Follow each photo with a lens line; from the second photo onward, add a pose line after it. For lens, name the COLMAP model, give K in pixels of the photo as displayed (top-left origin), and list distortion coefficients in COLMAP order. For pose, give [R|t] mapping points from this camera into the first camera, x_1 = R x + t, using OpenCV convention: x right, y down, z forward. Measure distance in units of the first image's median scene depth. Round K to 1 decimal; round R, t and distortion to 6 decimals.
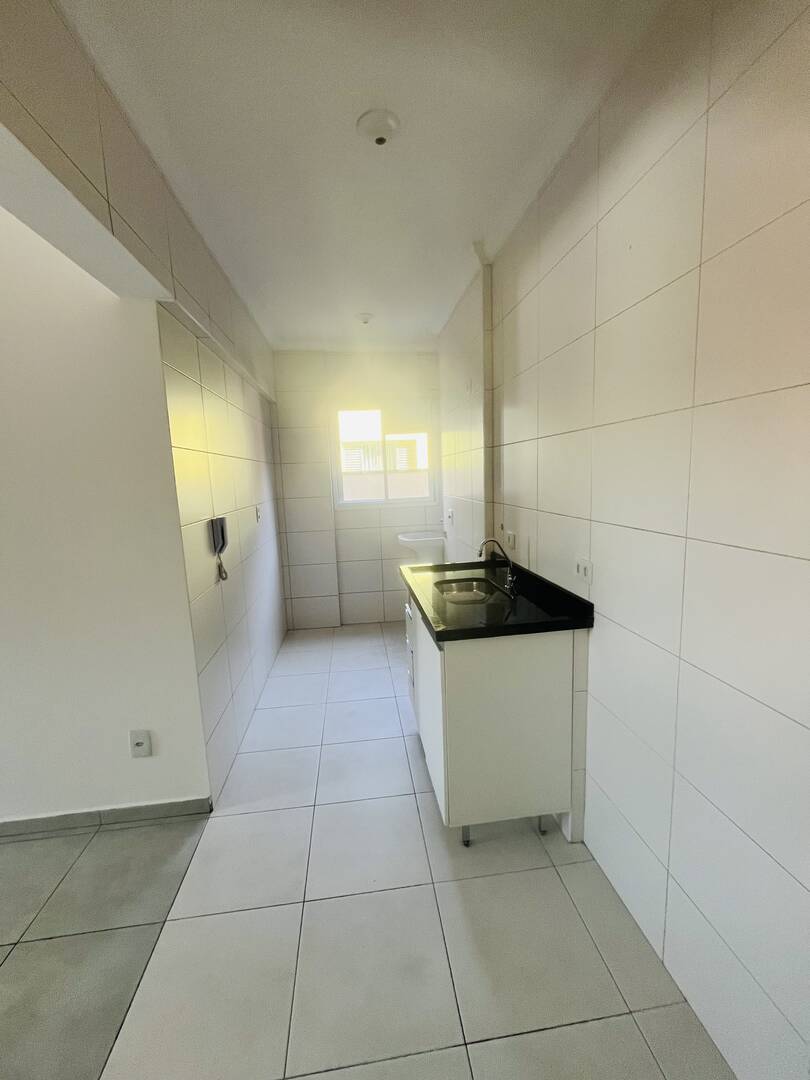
lens RADIAL K [[436.8, 0, 406.6], [0, 436.8, 535.1], [0, 0, 1]] dist [-0.007213, 0.000396]
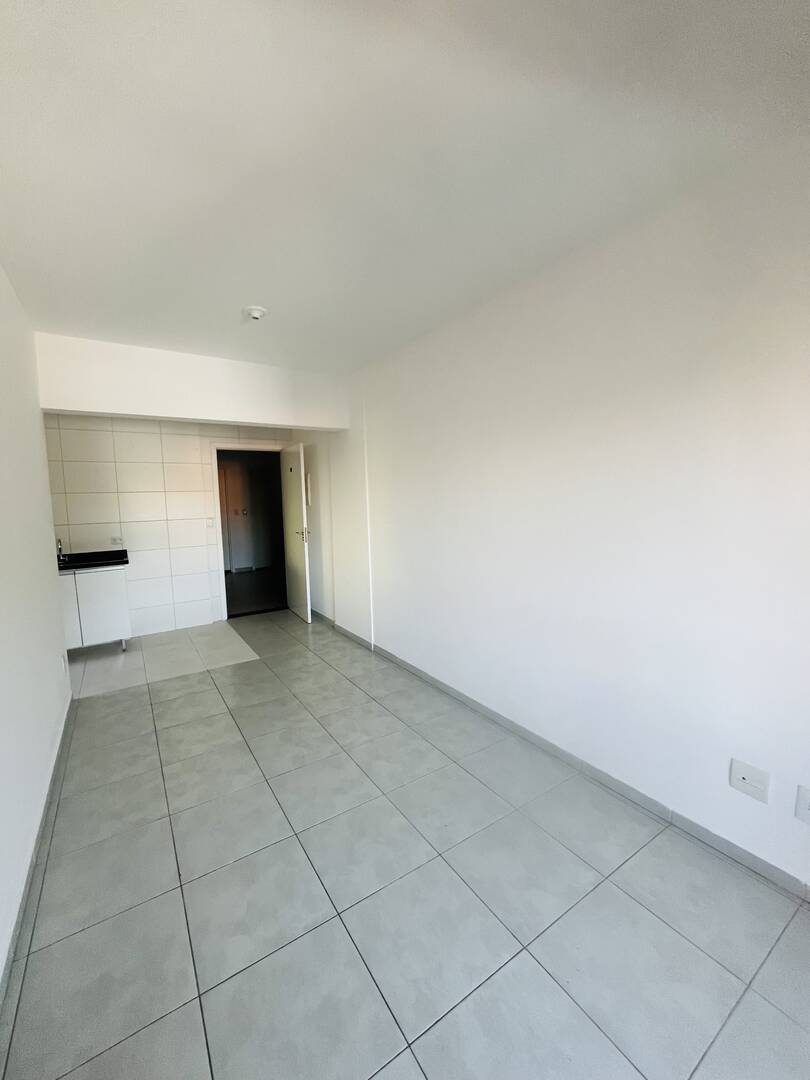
lens RADIAL K [[438.1, 0, 406.4], [0, 438.1, 537.9], [0, 0, 1]] dist [-0.000874, 0.000185]
pose [[-0.438308, -0.041501, 0.897866, -2.607010], [0.168309, 0.977474, 0.127343, 0.016391], [-0.882926, 0.206934, -0.421450, 0.445642]]
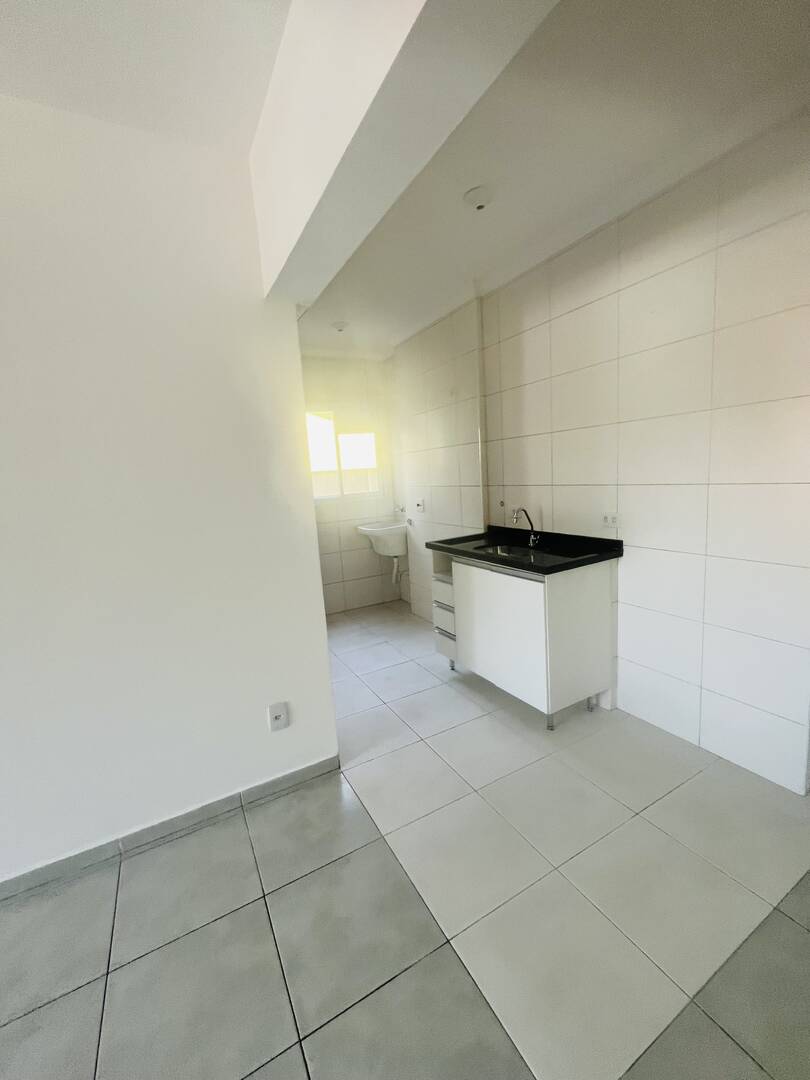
lens RADIAL K [[438.1, 0, 406.4], [0, 438.1, 537.9], [0, 0, 1]] dist [-0.000874, 0.000185]
pose [[0.930293, -0.083565, 0.357172, -0.659185], [0.086117, 0.996246, 0.008783, 0.059089], [-0.356565, 0.022588, 0.933998, -0.122675]]
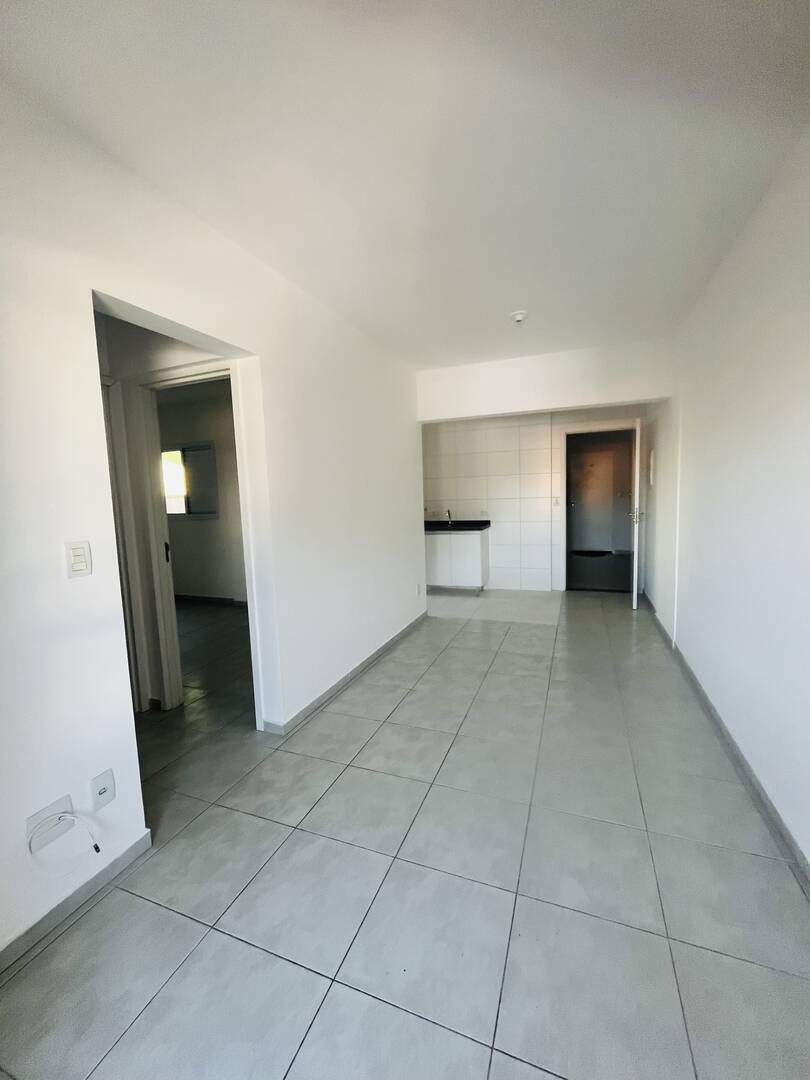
lens RADIAL K [[438.1, 0, 406.4], [0, 438.1, 537.9], [0, 0, 1]] dist [-0.000874, 0.000185]
pose [[0.479921, -0.071446, 0.874398, -2.797082], [0.146041, 0.989278, 0.000677, 0.165886], [-0.865071, 0.127373, 0.485209, -0.204391]]
